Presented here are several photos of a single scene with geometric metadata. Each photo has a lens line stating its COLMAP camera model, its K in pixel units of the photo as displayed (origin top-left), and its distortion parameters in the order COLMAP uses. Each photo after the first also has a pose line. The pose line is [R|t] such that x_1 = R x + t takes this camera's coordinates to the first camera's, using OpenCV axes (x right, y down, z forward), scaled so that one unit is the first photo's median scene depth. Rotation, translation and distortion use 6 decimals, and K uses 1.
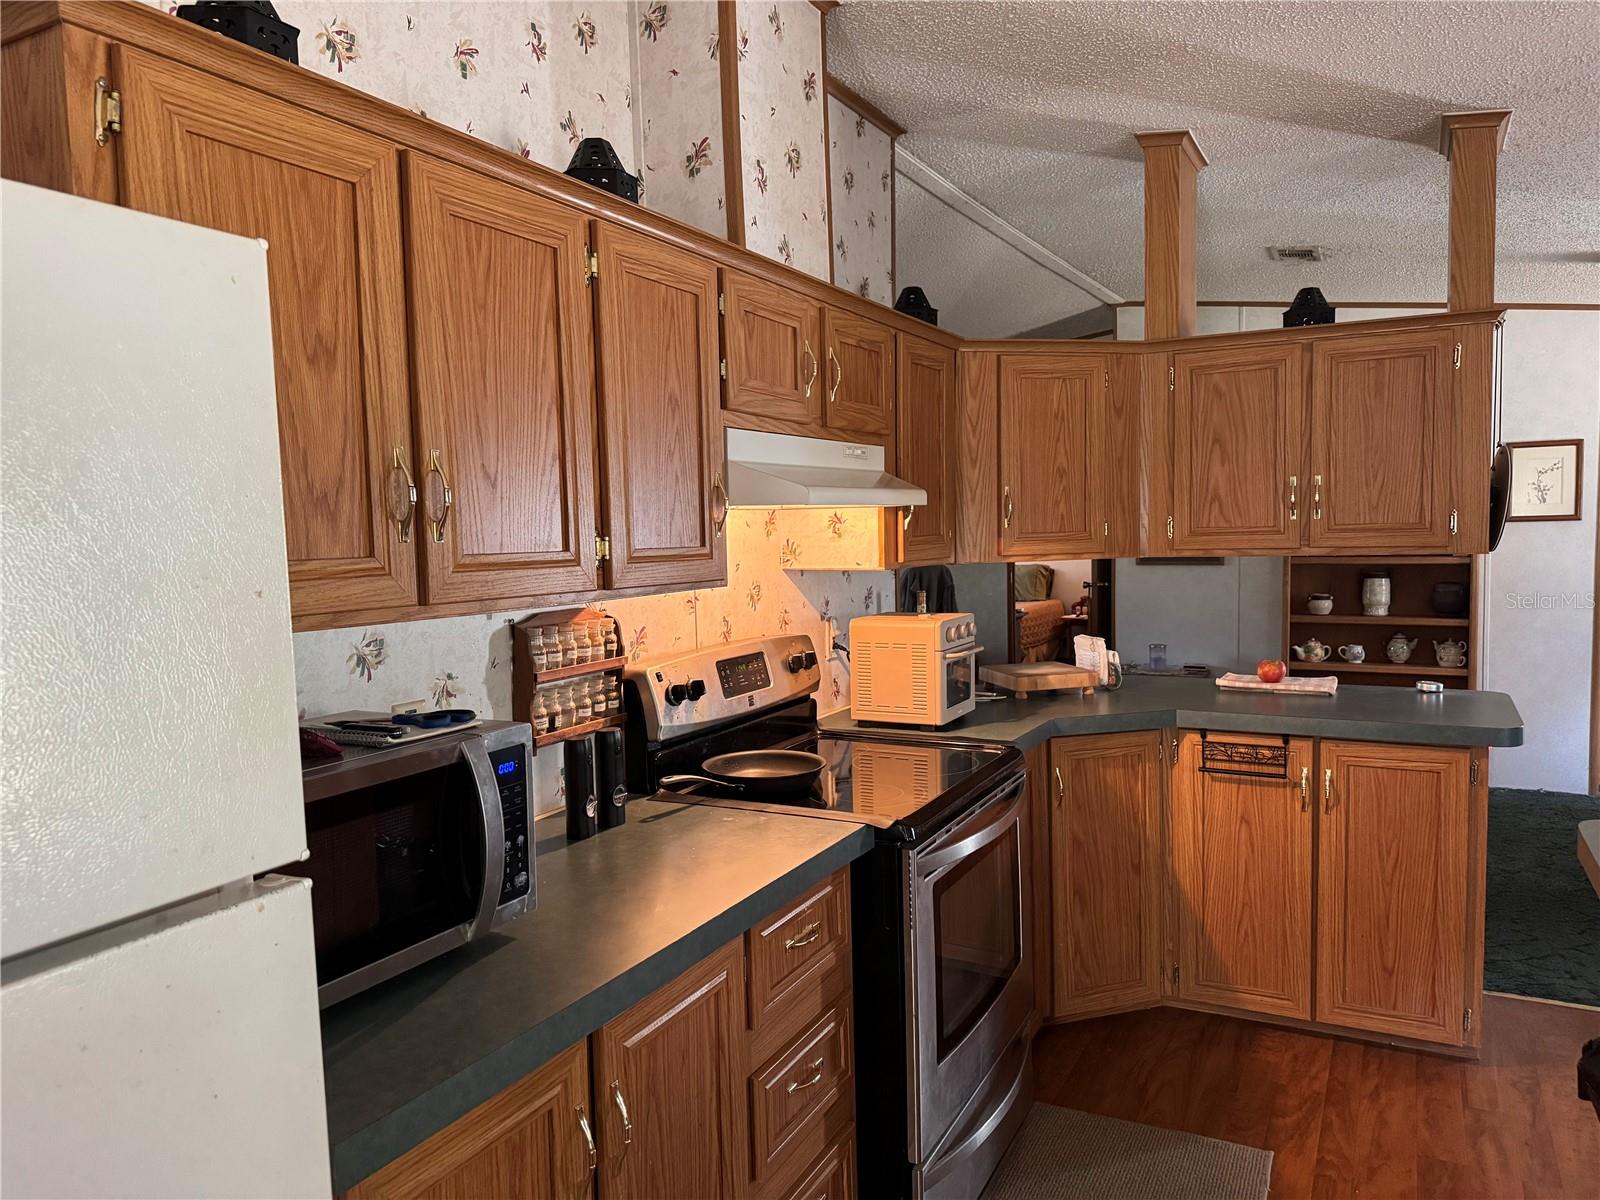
lens RADIAL K [[1118.0, 0, 794.8], [0, 1118.0, 608.8], [0, 0, 1]] dist [0.050650, -0.056962]
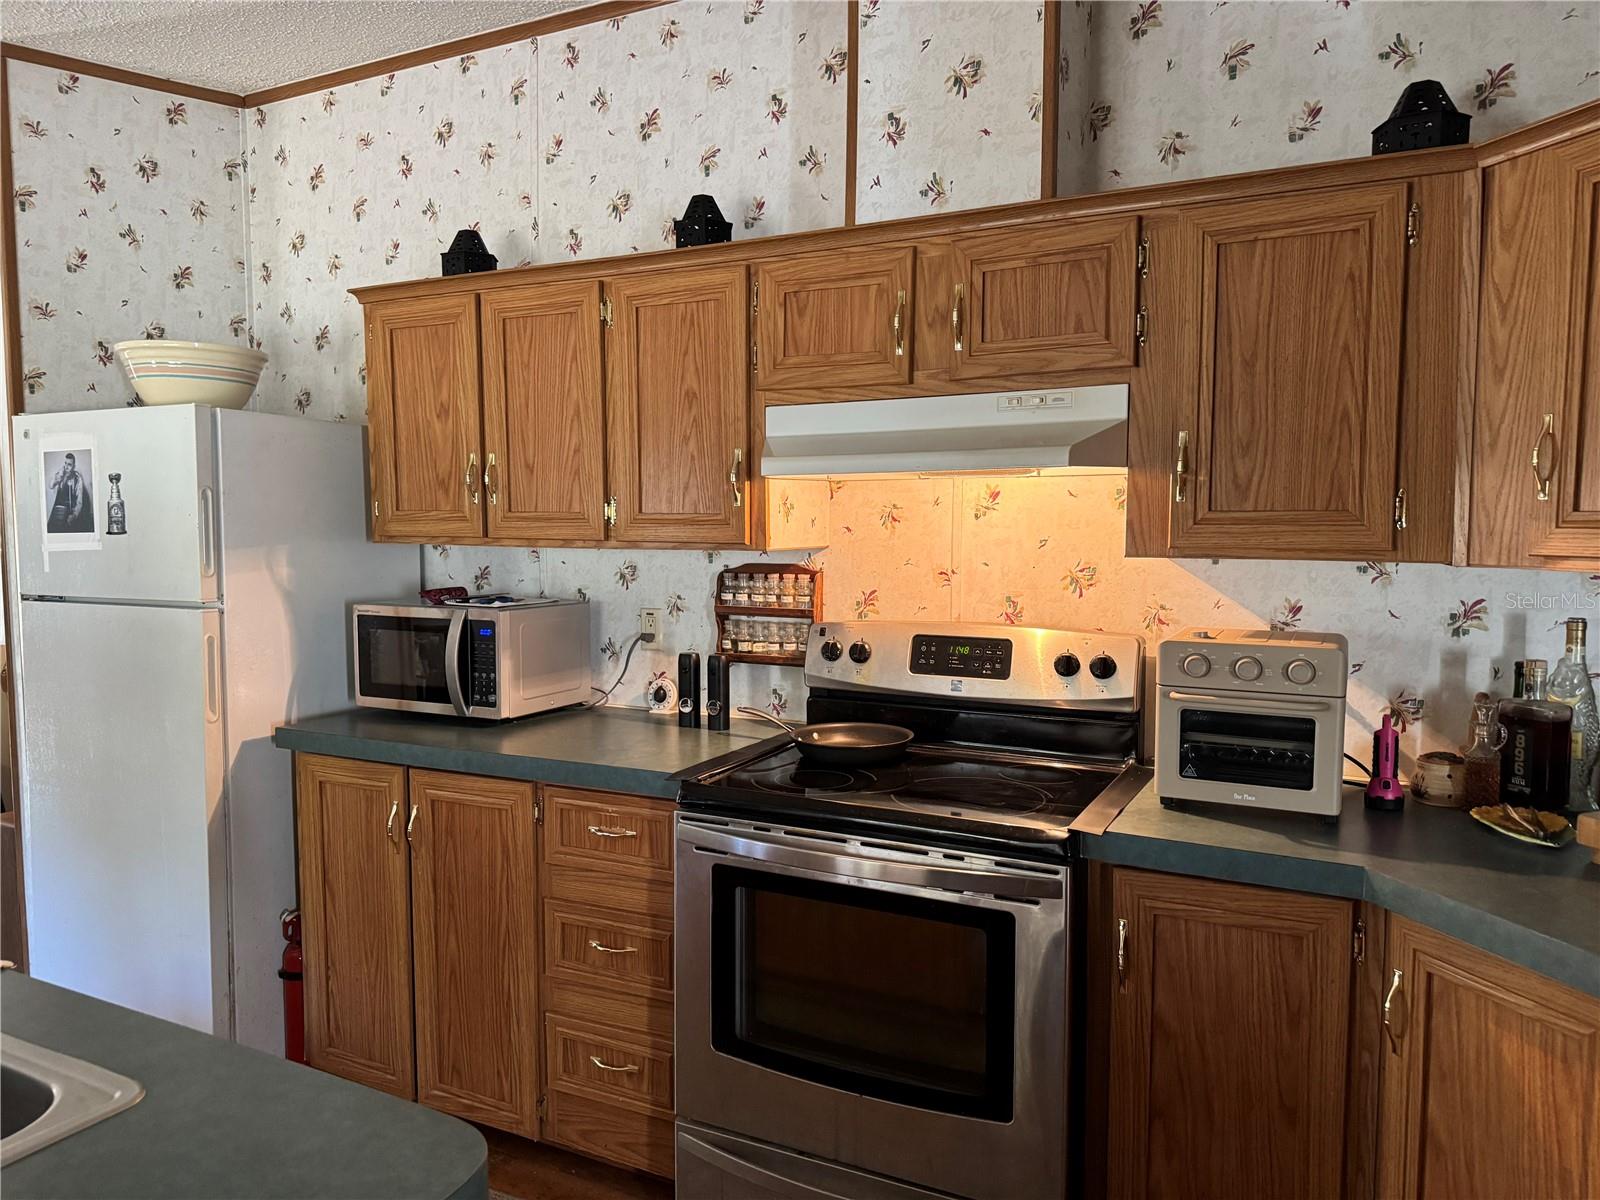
lens RADIAL K [[1118.0, 0, 793.1], [0, 1118.0, 598.6], [0, 0, 1]] dist [0.050650, -0.056962]
pose [[0.014103, 0.095645, -0.995316, 1.070118], [-0.072605, 0.992885, 0.094383, -0.081179], [0.997261, 0.070934, 0.020947, 1.032790]]
